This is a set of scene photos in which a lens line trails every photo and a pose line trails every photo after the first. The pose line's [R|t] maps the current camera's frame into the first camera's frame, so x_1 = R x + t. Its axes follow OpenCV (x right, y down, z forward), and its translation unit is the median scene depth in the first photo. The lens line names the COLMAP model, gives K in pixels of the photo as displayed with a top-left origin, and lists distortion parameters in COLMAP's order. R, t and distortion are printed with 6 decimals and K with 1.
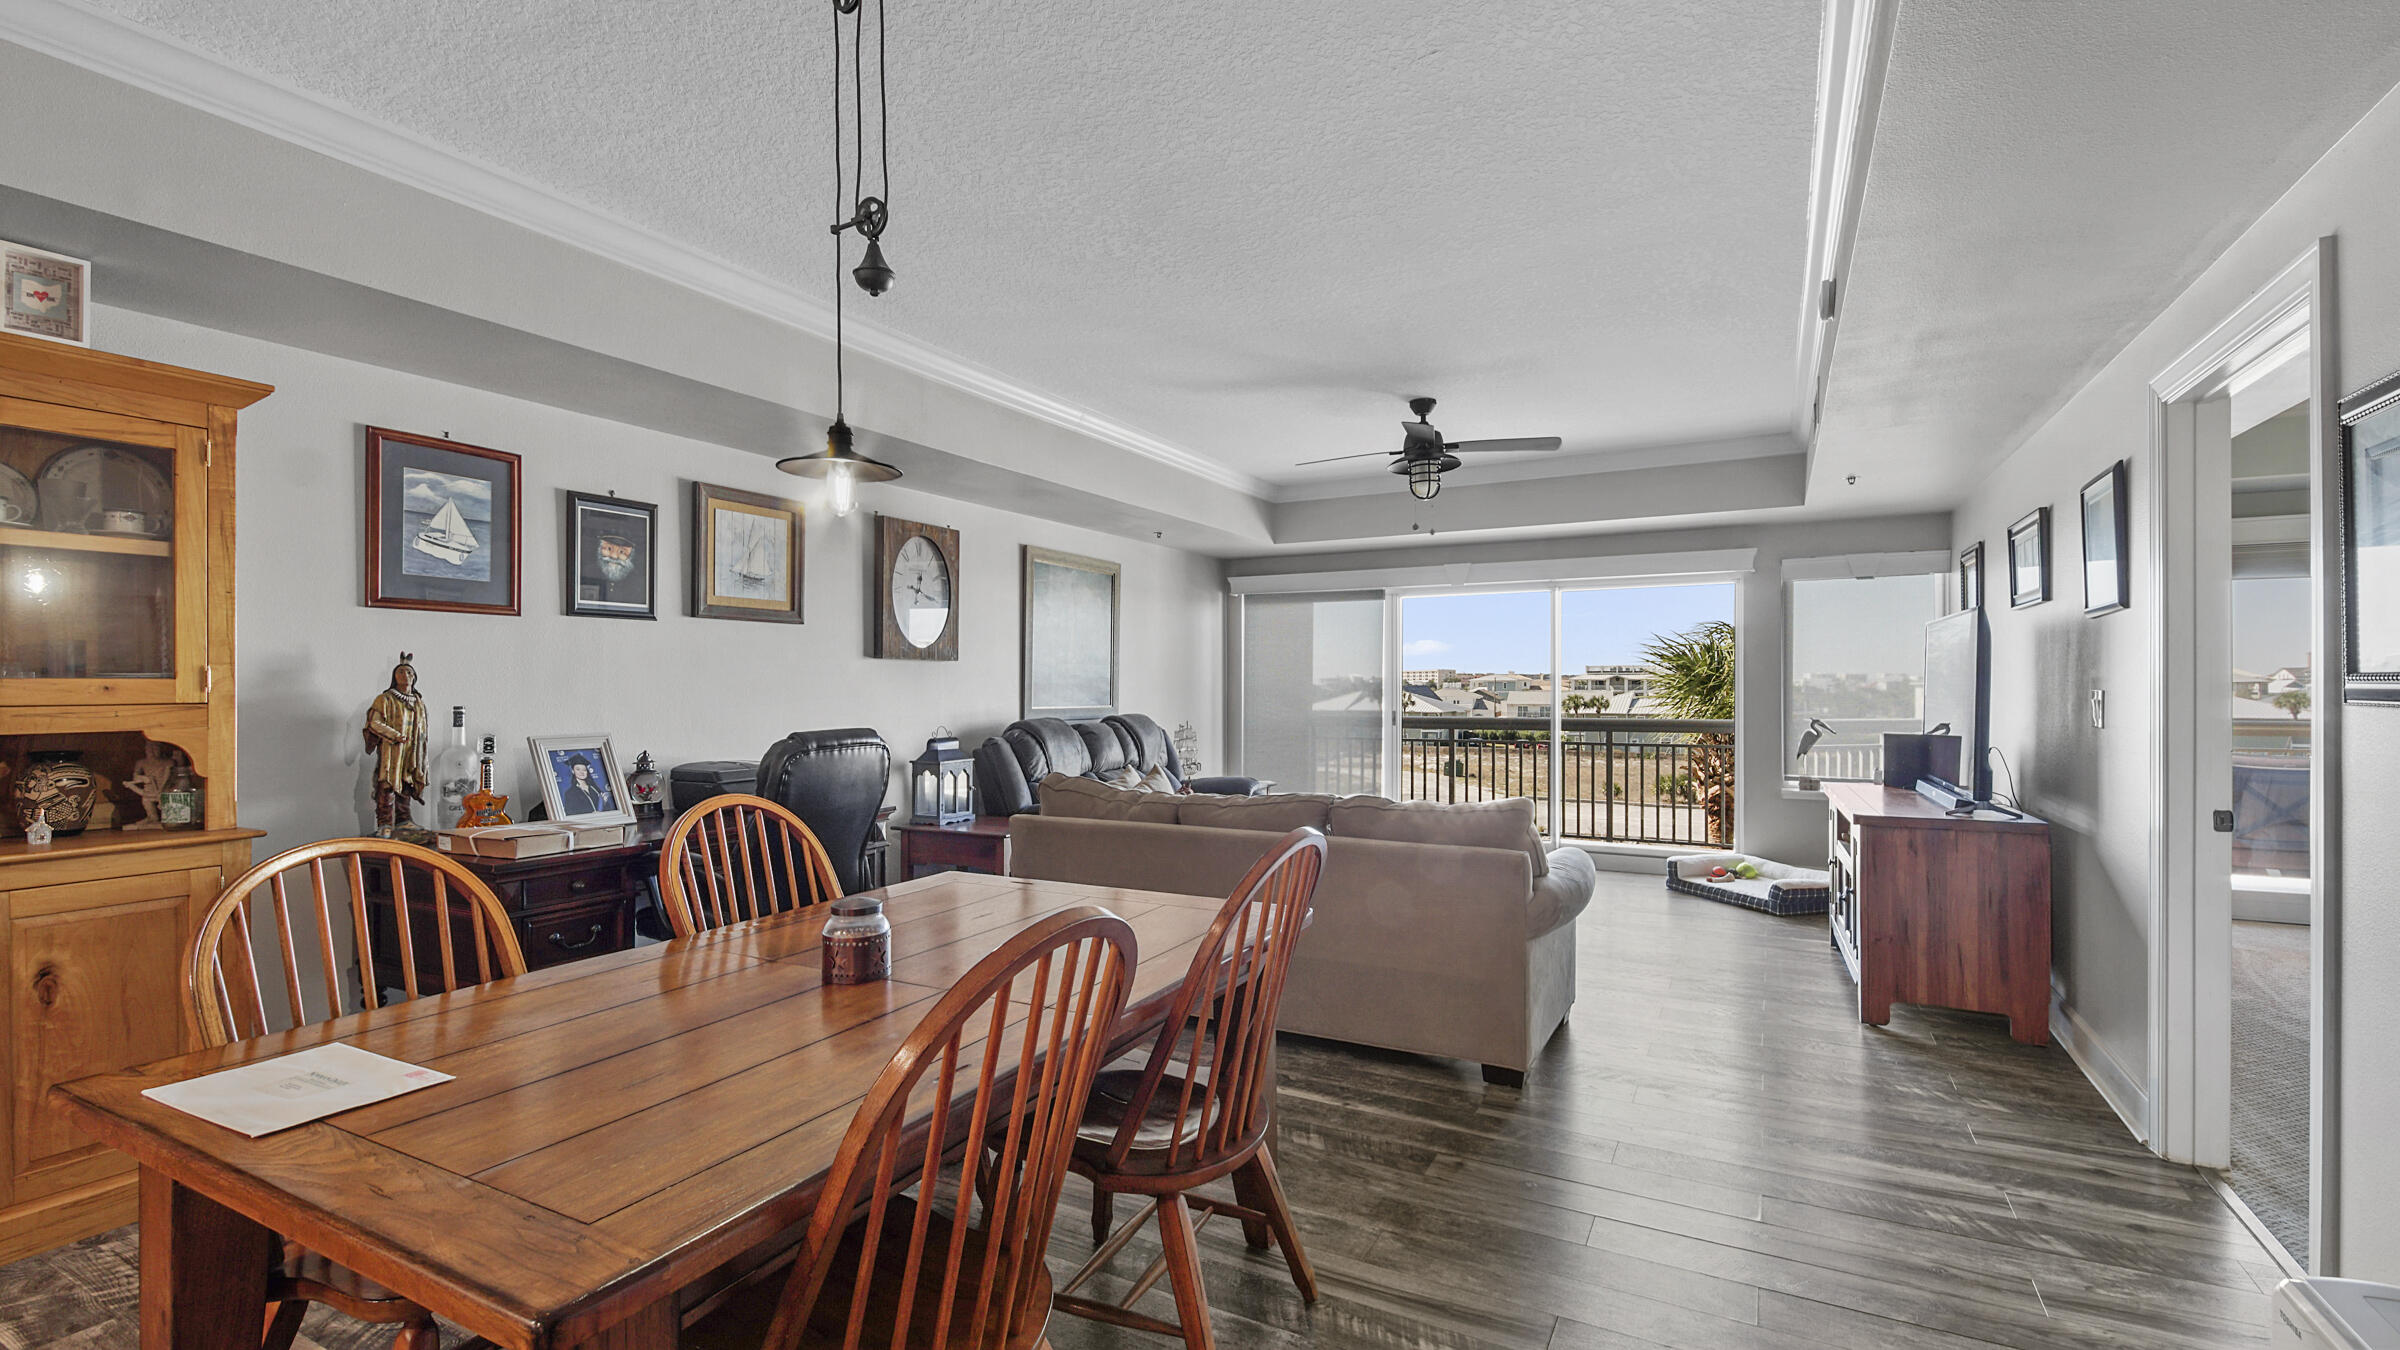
lens RADIAL K [[1054.5, 0, 1207.4], [0, 1054.5, 675.7], [0, 0, 1]] dist [0.002992, -0.000808]
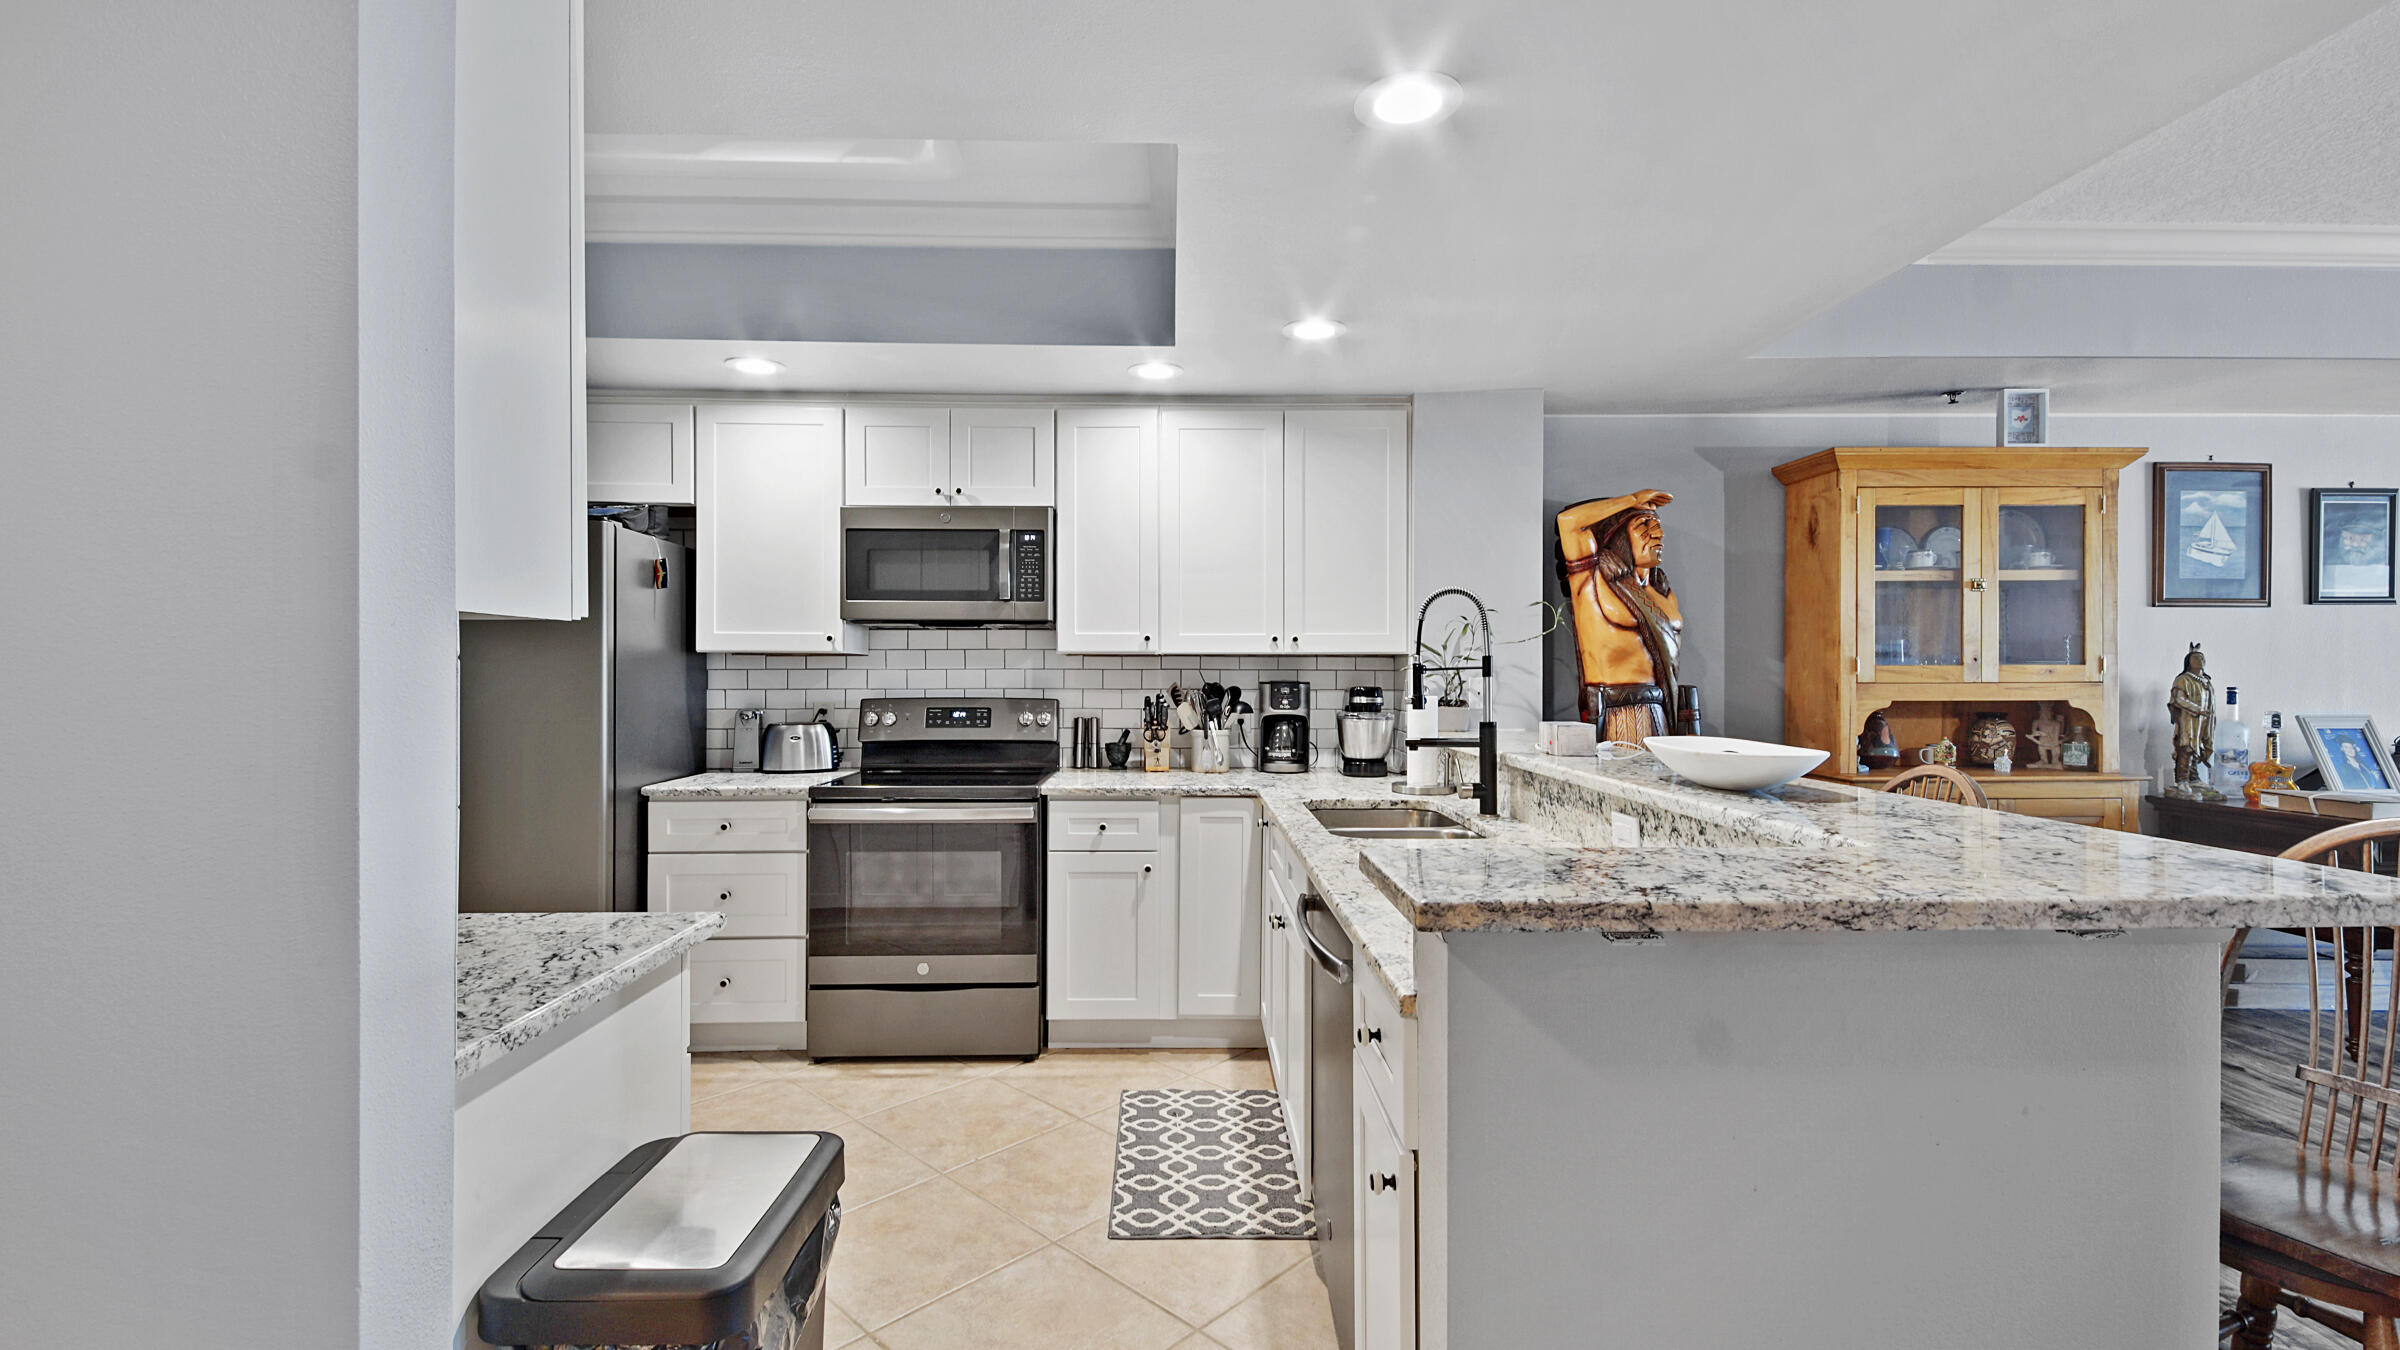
lens RADIAL K [[1054.5, 0, 1196.0], [0, 1054.5, 679.0], [0, 0, 1]] dist [0.002992, -0.000808]
pose [[0.480397, 0.005208, -0.877035, -0.227239], [0.009846, 0.999887, 0.011331, -0.004460], [0.876996, -0.014079, 0.480292, -0.571909]]
